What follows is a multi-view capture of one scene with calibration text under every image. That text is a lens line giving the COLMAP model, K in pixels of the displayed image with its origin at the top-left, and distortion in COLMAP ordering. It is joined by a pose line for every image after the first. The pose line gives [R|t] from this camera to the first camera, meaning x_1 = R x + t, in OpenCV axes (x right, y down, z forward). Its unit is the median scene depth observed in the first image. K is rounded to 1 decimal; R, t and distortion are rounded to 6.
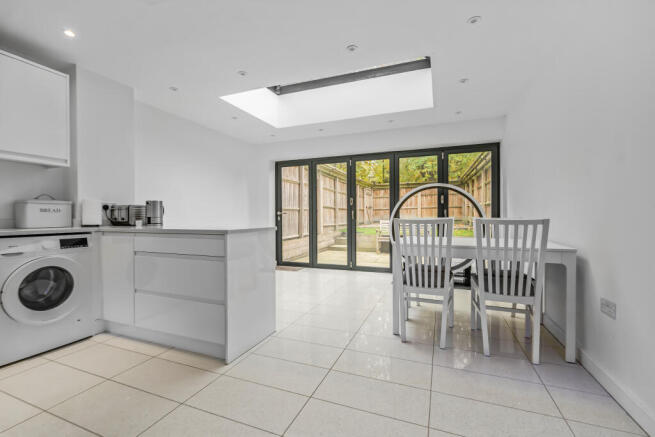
lens RADIAL K [[288.1, 0, 327.5], [0, 288.1, 218.5], [0, 0, 1]] dist [-0.000770, -0.000047]
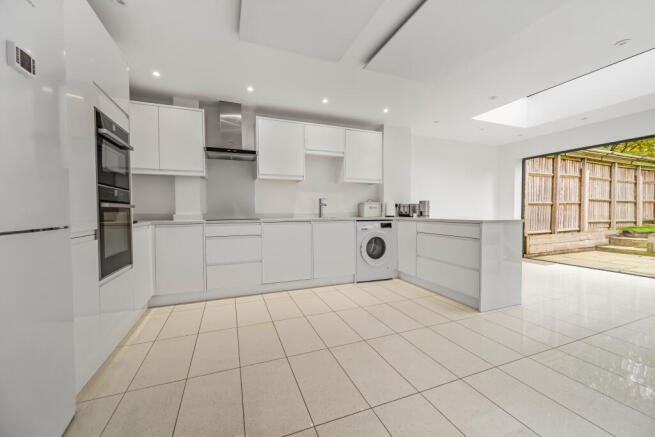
lens RADIAL K [[256.1, 0, 325.5], [0, 256.1, 217.6], [0, 0, 1]] dist [0.000346, 0.000136]
pose [[0.677720, 0.020849, -0.735024, 0.044267], [-0.006757, 0.999732, 0.022128, 0.001669], [0.735289, -0.010030, 0.677680, -0.315681]]
